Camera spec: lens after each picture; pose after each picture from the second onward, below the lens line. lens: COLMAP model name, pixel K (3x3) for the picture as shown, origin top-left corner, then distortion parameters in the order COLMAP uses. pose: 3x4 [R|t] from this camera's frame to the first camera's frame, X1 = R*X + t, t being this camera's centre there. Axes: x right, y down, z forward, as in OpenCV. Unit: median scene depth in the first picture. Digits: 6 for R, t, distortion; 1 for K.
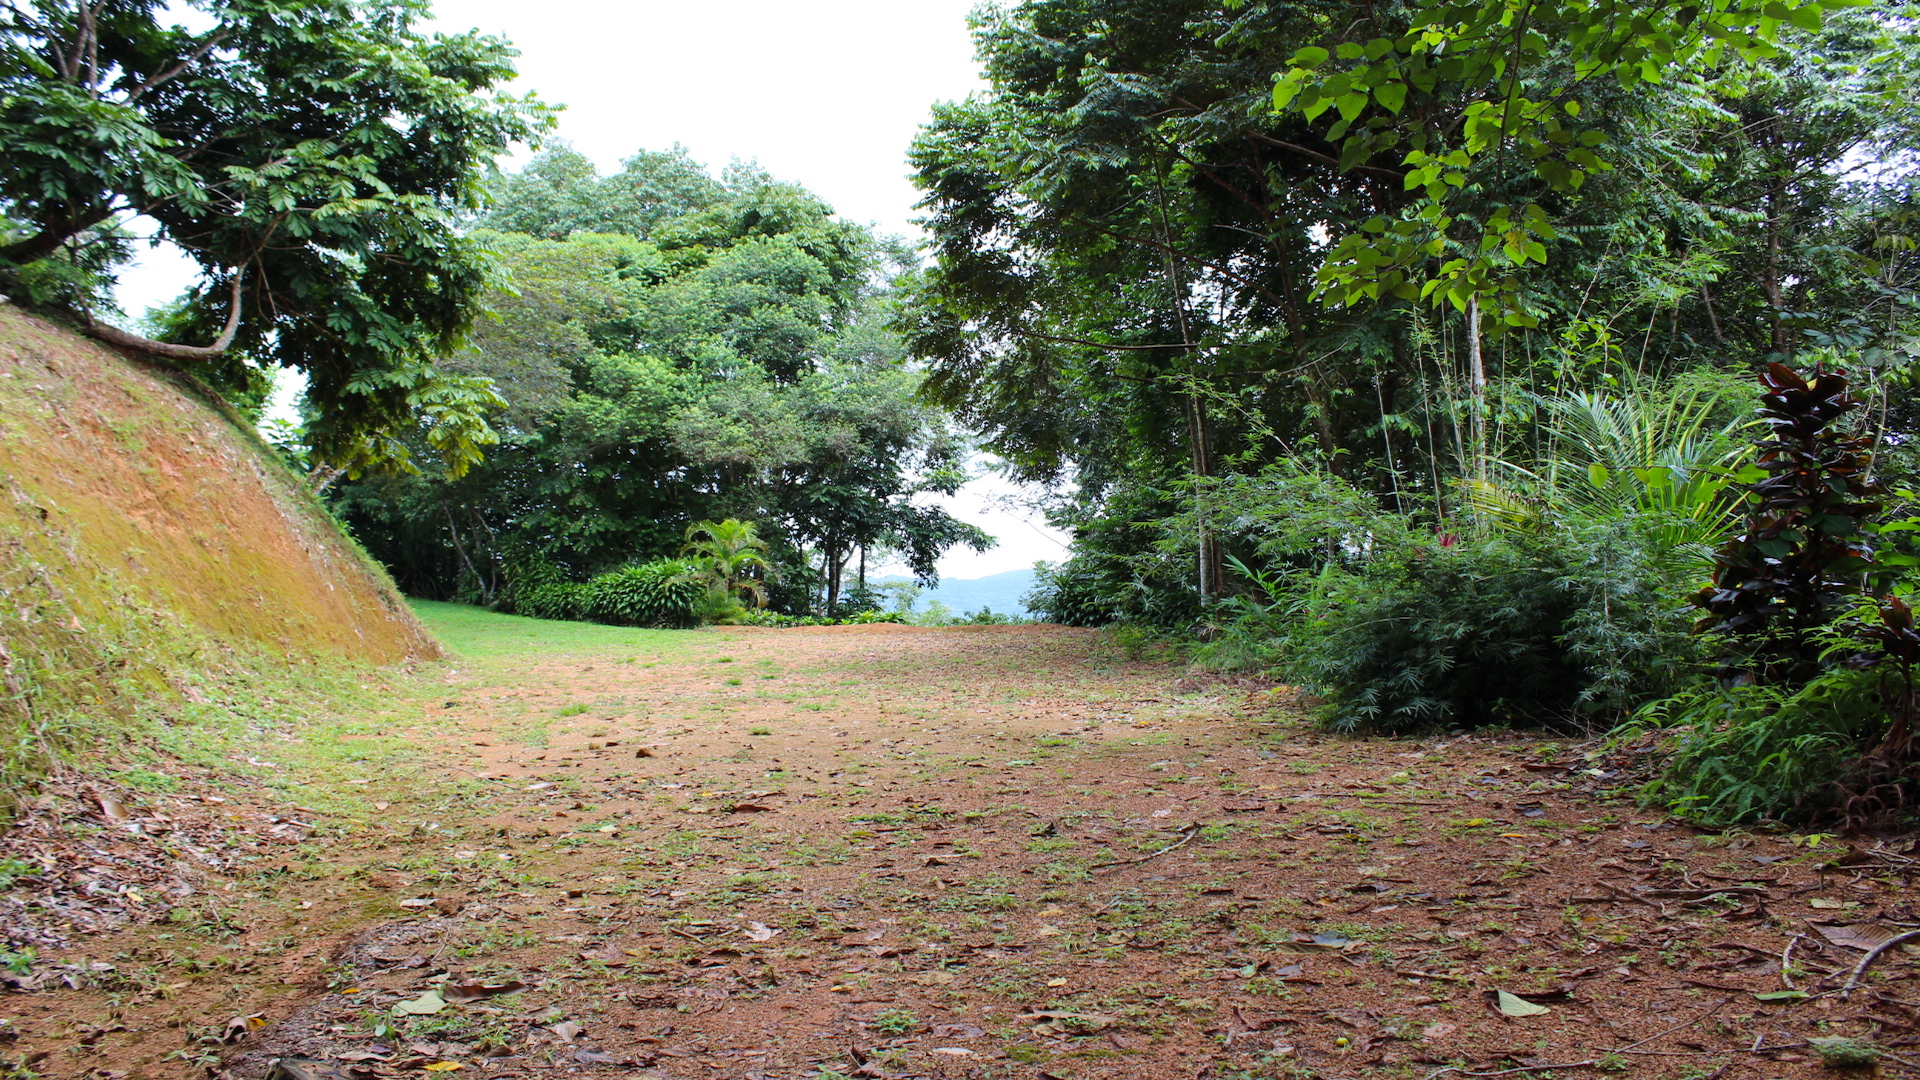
lens RADIAL K [[1560.6, 0, 961.5], [0, 1560.6, 467.6], [0, 0, 1]] dist [-0.111511, 0.010636]
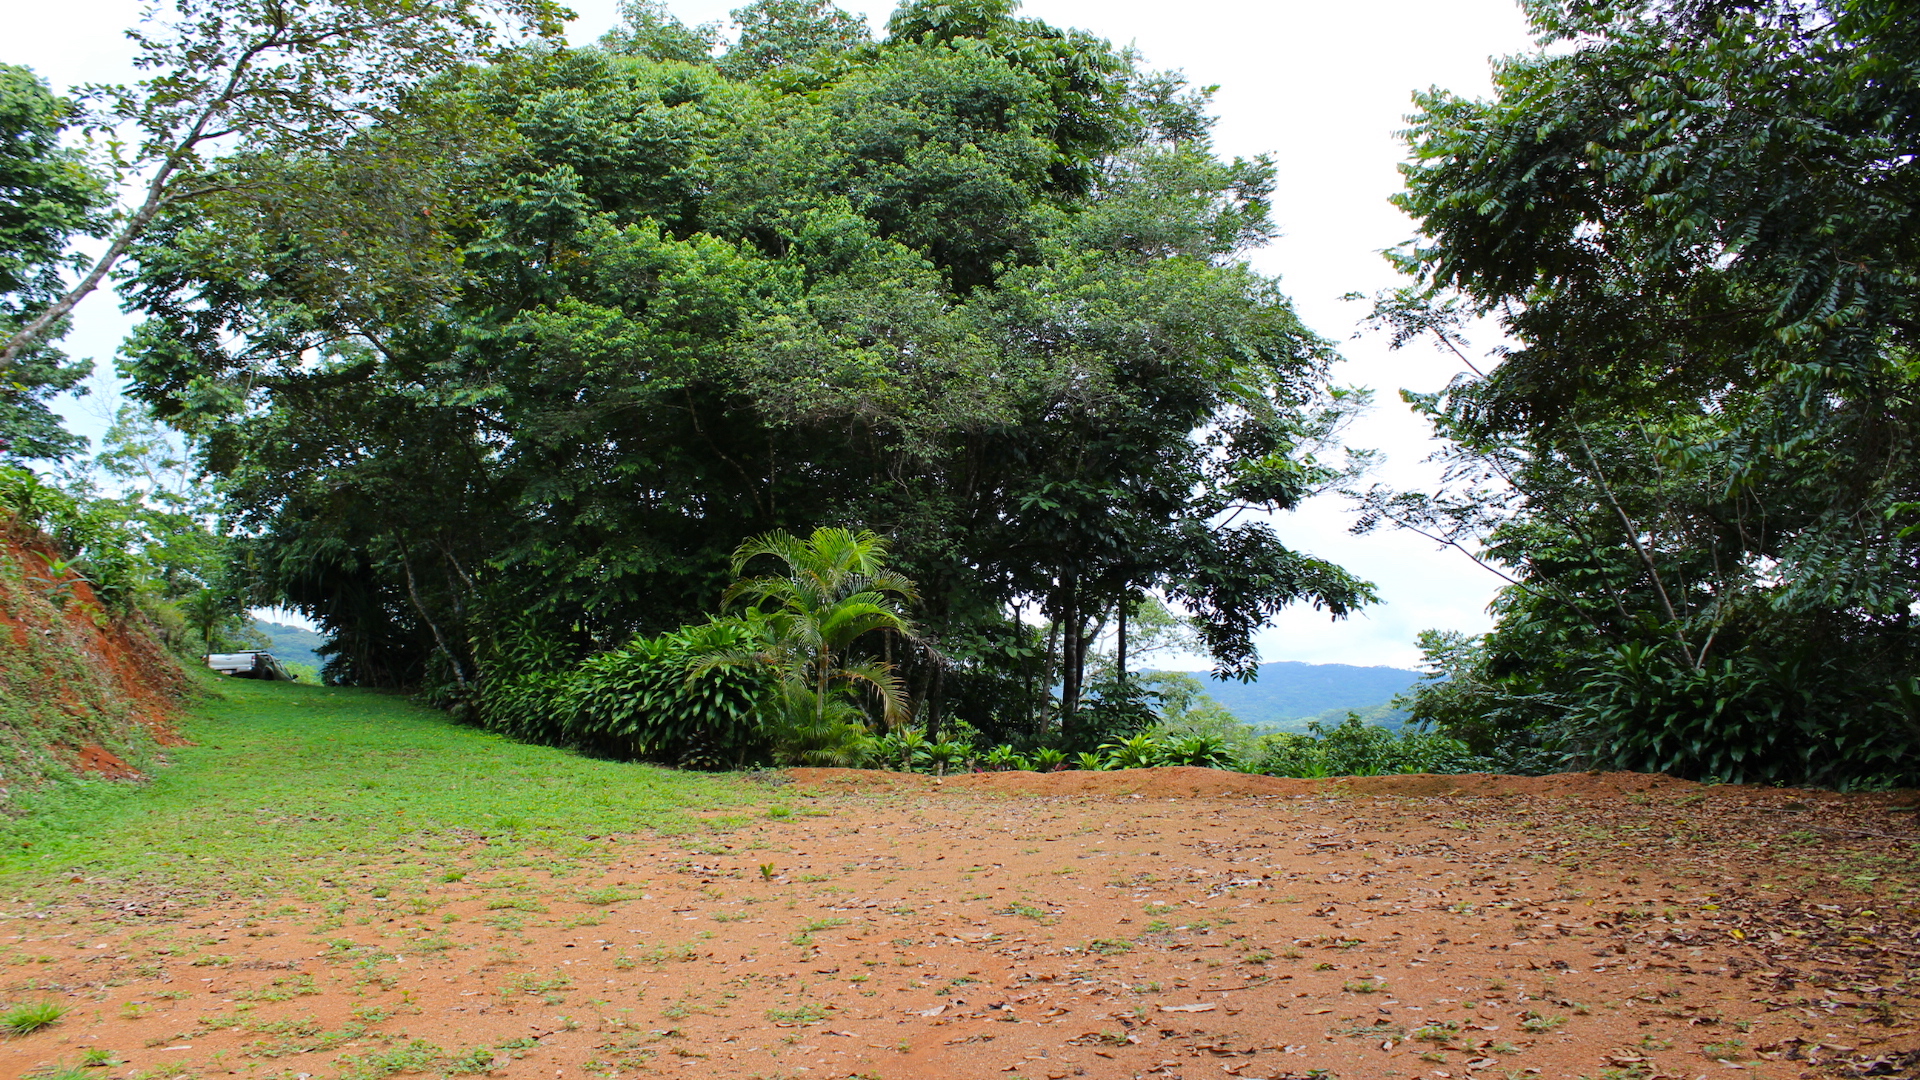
lens RADIAL K [[1560.6, 0, 961.5], [0, 1560.6, 467.6], [0, 0, 1]] dist [-0.111511, 0.010636]
pose [[0.986938, -0.020729, -0.159762, -0.033753], [0.011227, 0.998126, -0.060150, 0.037991], [0.160710, 0.057571, 0.985321, 0.490172]]
